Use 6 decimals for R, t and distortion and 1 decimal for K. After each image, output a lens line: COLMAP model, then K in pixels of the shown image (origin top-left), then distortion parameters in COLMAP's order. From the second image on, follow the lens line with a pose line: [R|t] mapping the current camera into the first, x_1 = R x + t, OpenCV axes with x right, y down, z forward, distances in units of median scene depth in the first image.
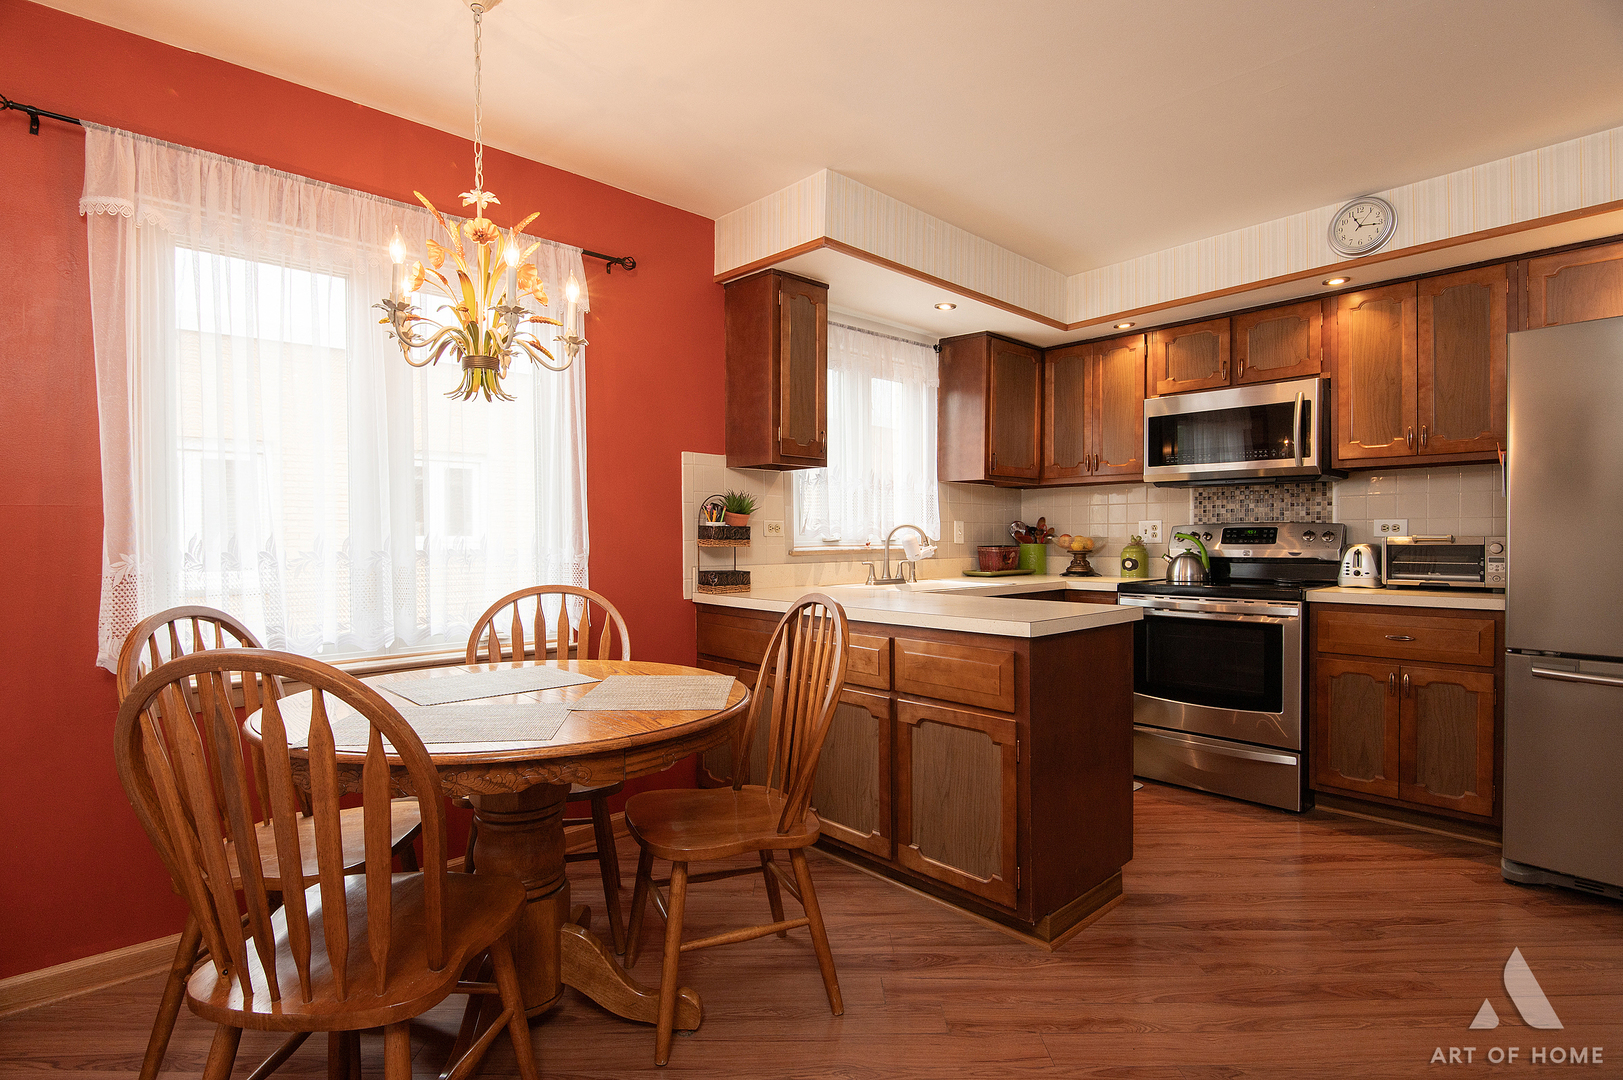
lens RADIAL K [[796.6, 0, 773.6], [0, 796.6, 541.7], [0, 0, 1]] dist [0.009387, -0.004161]
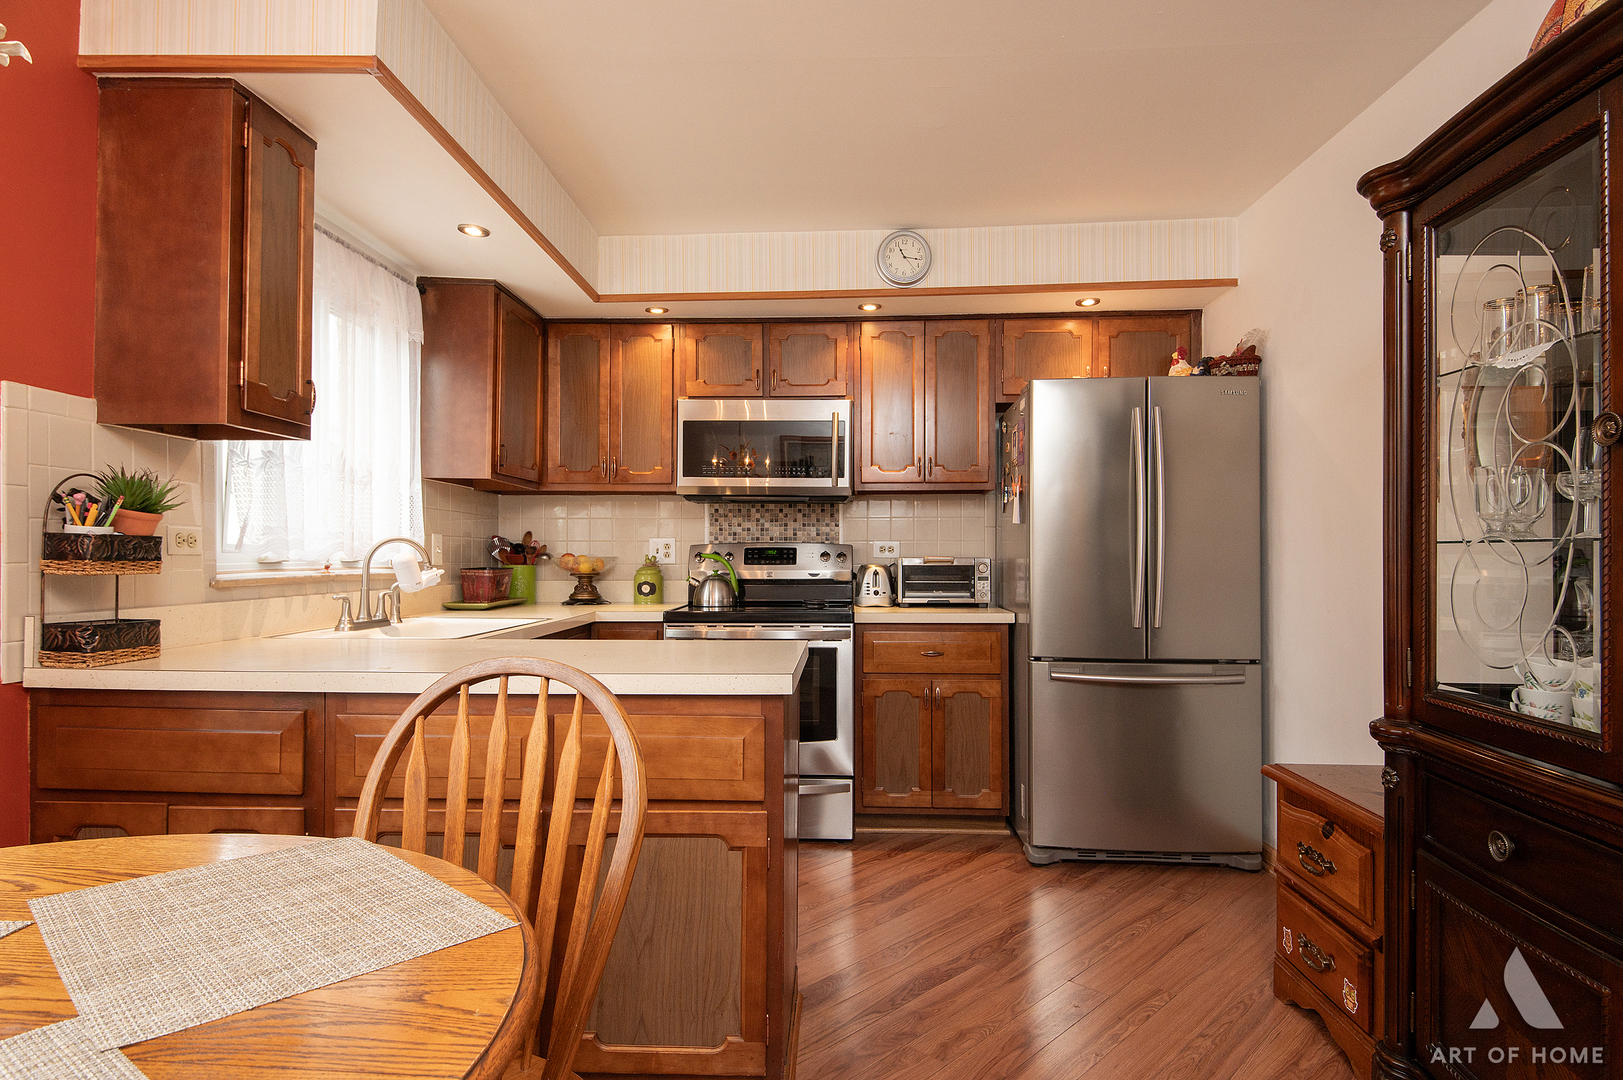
lens RADIAL K [[904.3, 0, 808.2], [0, 904.3, 541.6], [0, 0, 1]] dist [0.024283, -0.007063]
pose [[0.694091, 0.015018, 0.719731, -0.169607], [0.000330, 0.999776, -0.021180, -0.002182], [-0.719887, 0.014939, 0.693930, 0.250218]]
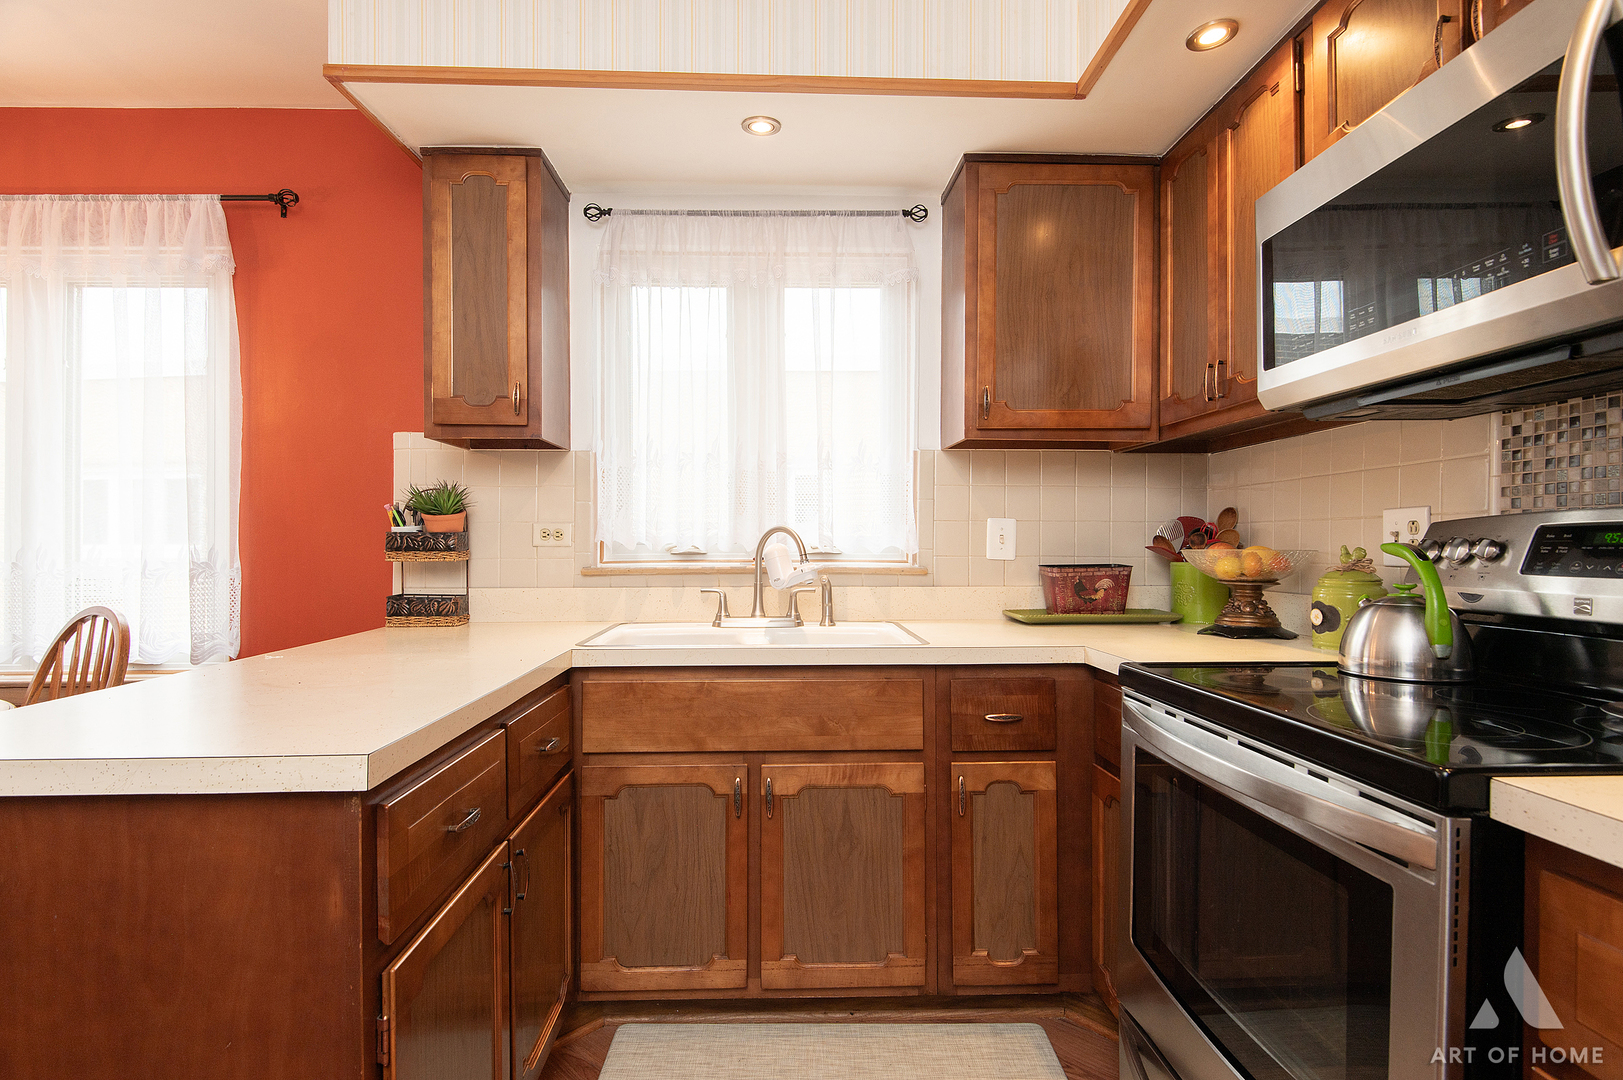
lens RADIAL K [[796.6, 0, 778.4], [0, 796.6, 543.7], [0, 0, 1]] dist [0.009387, -0.004161]
pose [[0.773167, 0.000606, -0.634202, 0.620136], [-0.004723, 0.999977, -0.004803, -0.007436], [0.634185, 0.006709, 0.773152, 0.637465]]
